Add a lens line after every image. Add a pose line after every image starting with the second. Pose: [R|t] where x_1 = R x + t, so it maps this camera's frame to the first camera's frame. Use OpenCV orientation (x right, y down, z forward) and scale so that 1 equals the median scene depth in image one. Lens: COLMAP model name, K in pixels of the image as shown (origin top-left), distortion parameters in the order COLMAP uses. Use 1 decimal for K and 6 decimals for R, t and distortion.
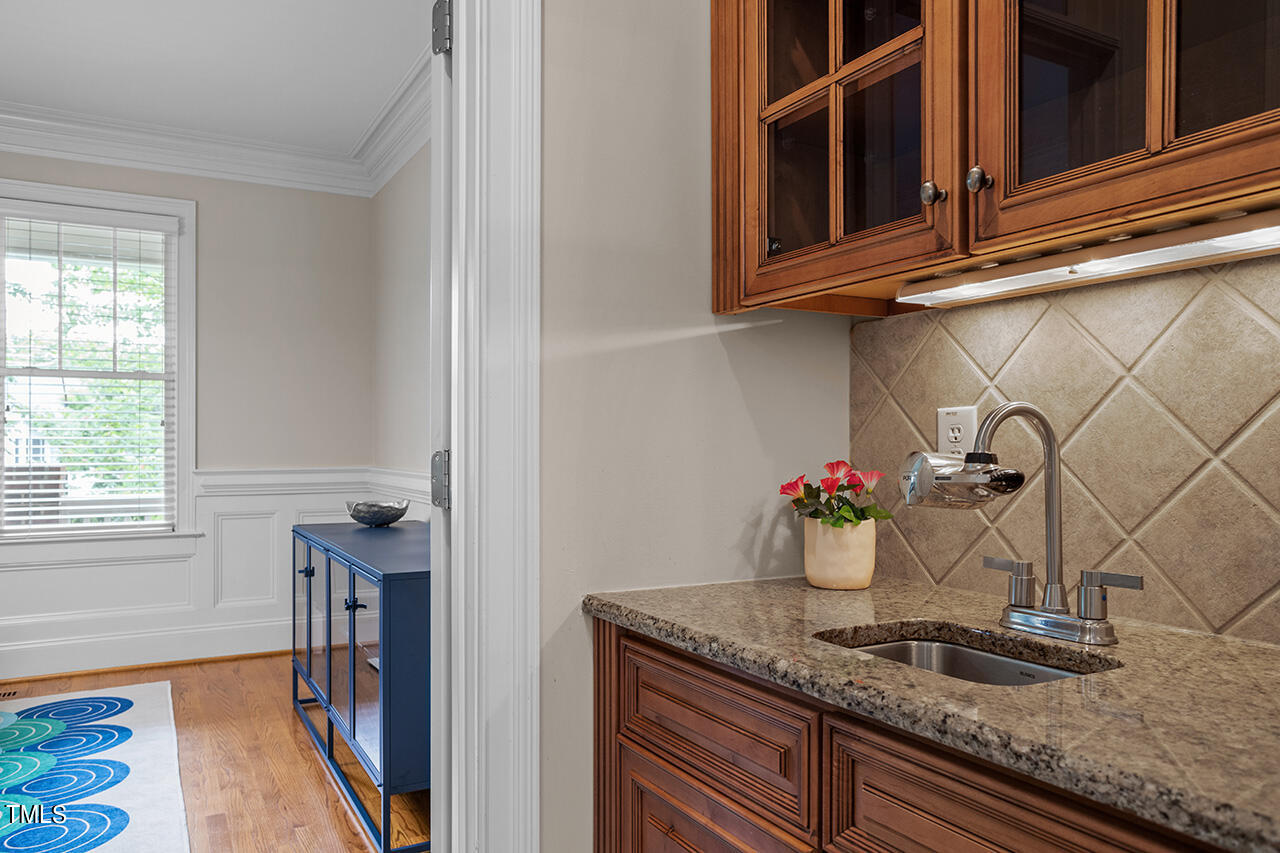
lens RADIAL K [[898.2, 0, 639.6], [0, 898.2, 462.7], [0, 0, 1]] dist [-0.005902, -0.002629]
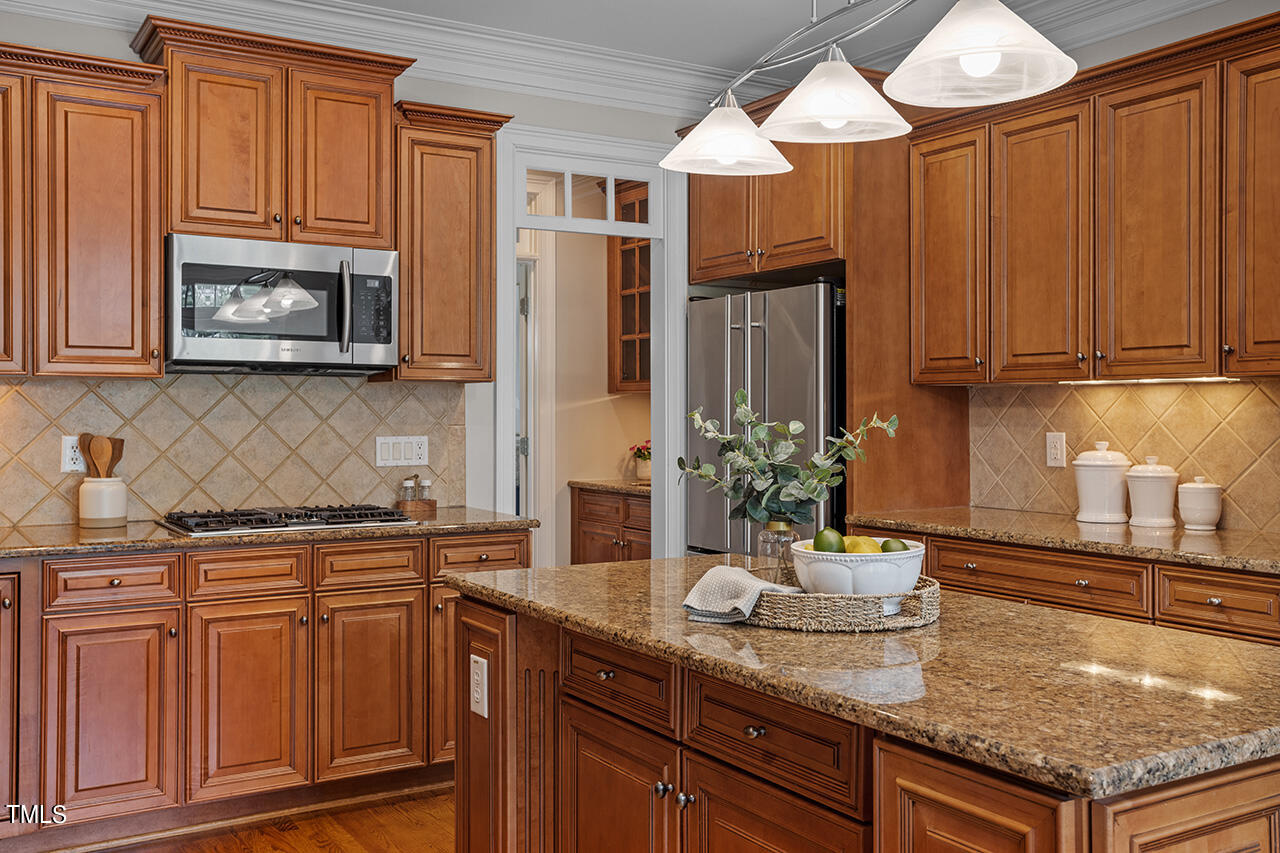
lens RADIAL K [[1171.1, 0, 640.0], [0, 1171.1, 426.5], [0, 0, 1]] dist [0.003004, 0.001443]
pose [[0.999158, -0.005756, 0.040624, 0.029007], [0.005794, 0.999983, -0.000837, -0.048477], [-0.040618, 0.001072, 0.999174, -3.277407]]
